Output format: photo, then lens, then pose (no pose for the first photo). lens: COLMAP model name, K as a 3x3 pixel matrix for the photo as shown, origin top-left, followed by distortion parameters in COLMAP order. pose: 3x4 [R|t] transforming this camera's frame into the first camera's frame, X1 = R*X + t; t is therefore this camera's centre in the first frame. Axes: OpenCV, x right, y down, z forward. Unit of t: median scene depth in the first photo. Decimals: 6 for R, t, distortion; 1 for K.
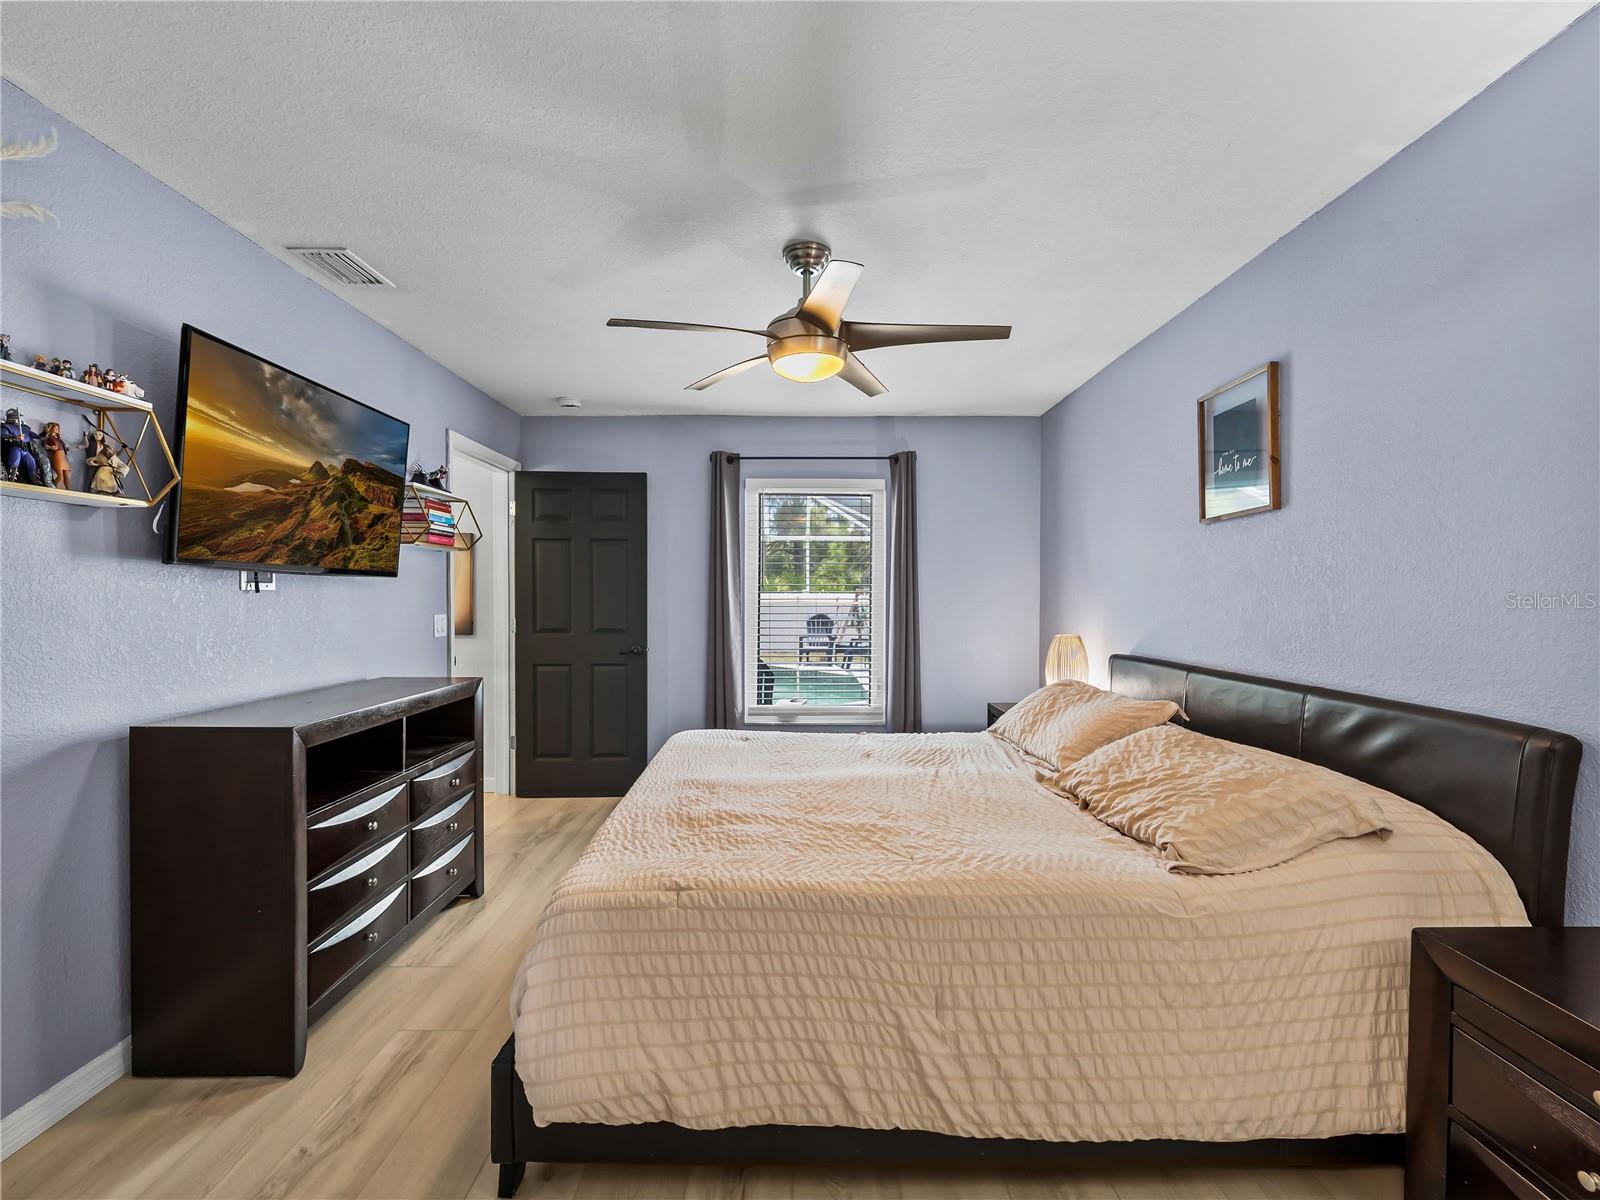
lens RADIAL K [[714.6, 0, 800.0], [0, 714.6, 600.0], [0, 0, 1]] dist [0.000564, -0.007011]
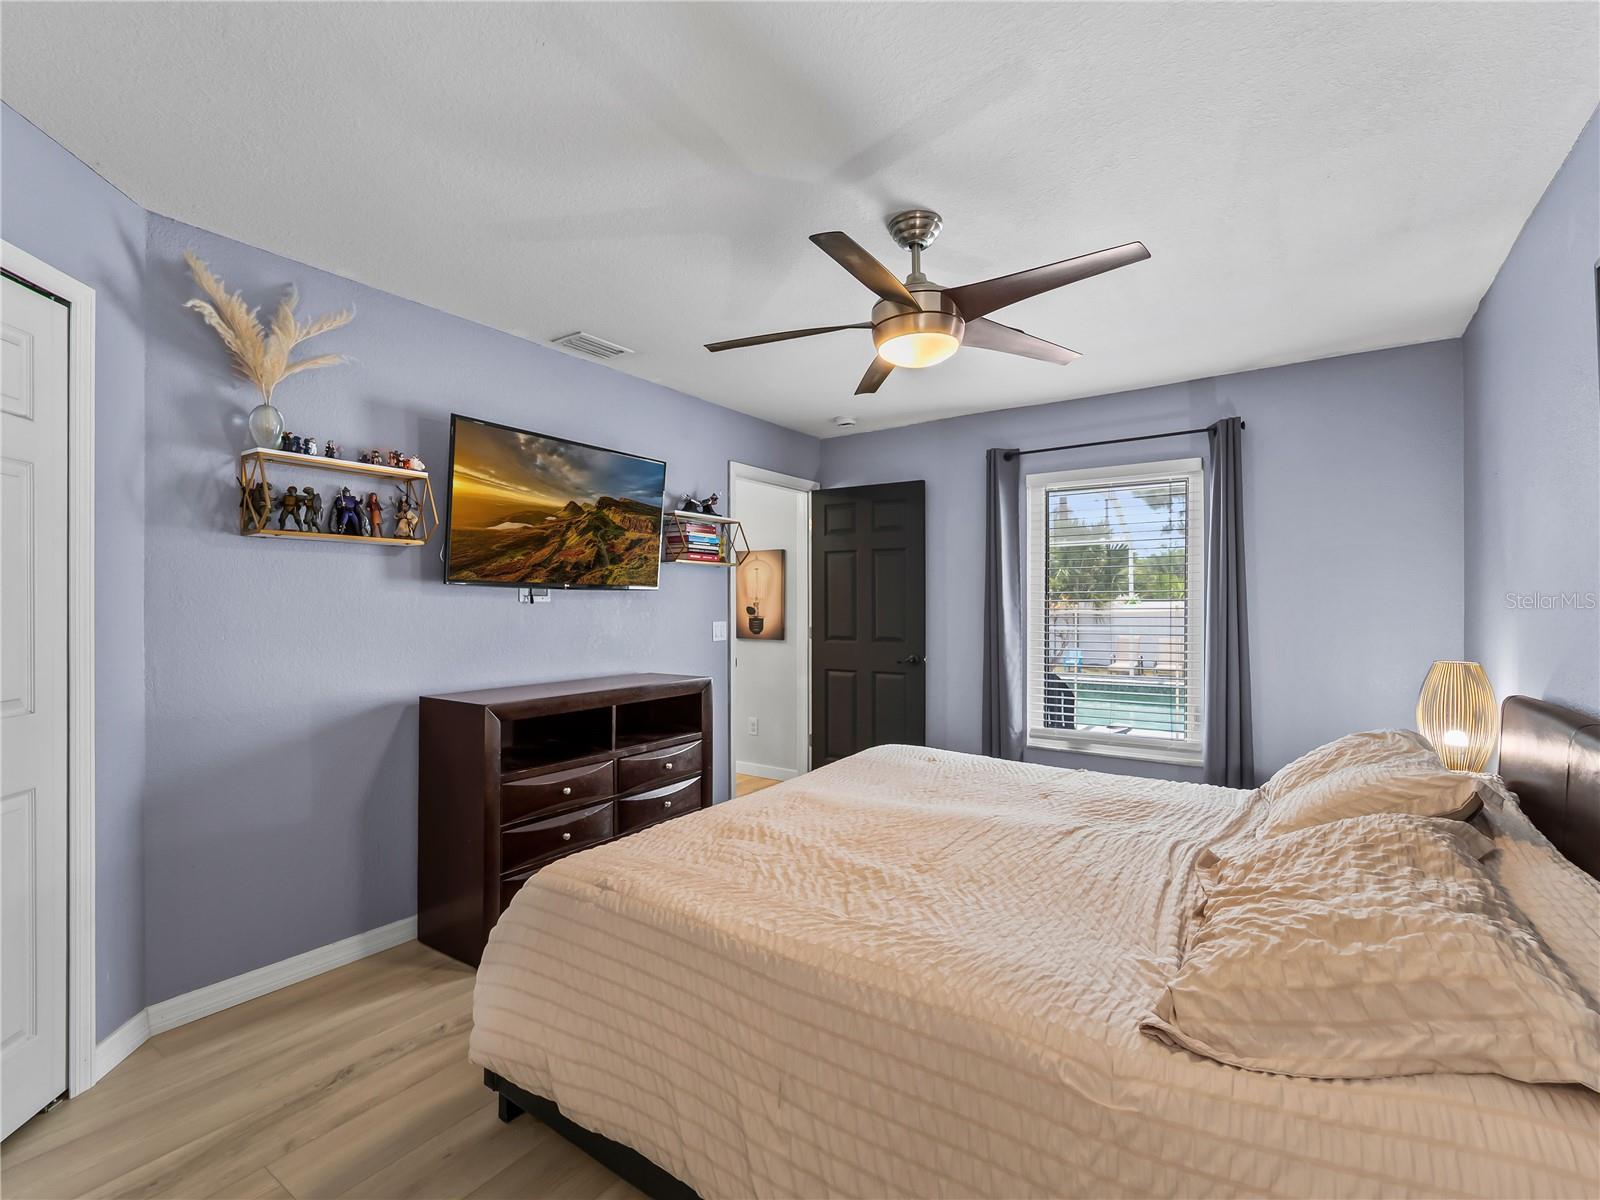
lens RADIAL K [[714.6, 0, 800.0], [0, 714.6, 600.0], [0, 0, 1]] dist [0.000564, -0.007011]
pose [[0.821660, -0.007130, -0.569933, 0.393067], [-0.000067, 0.999921, -0.012605, -0.000700], [0.569977, 0.010395, 0.821595, 0.179451]]
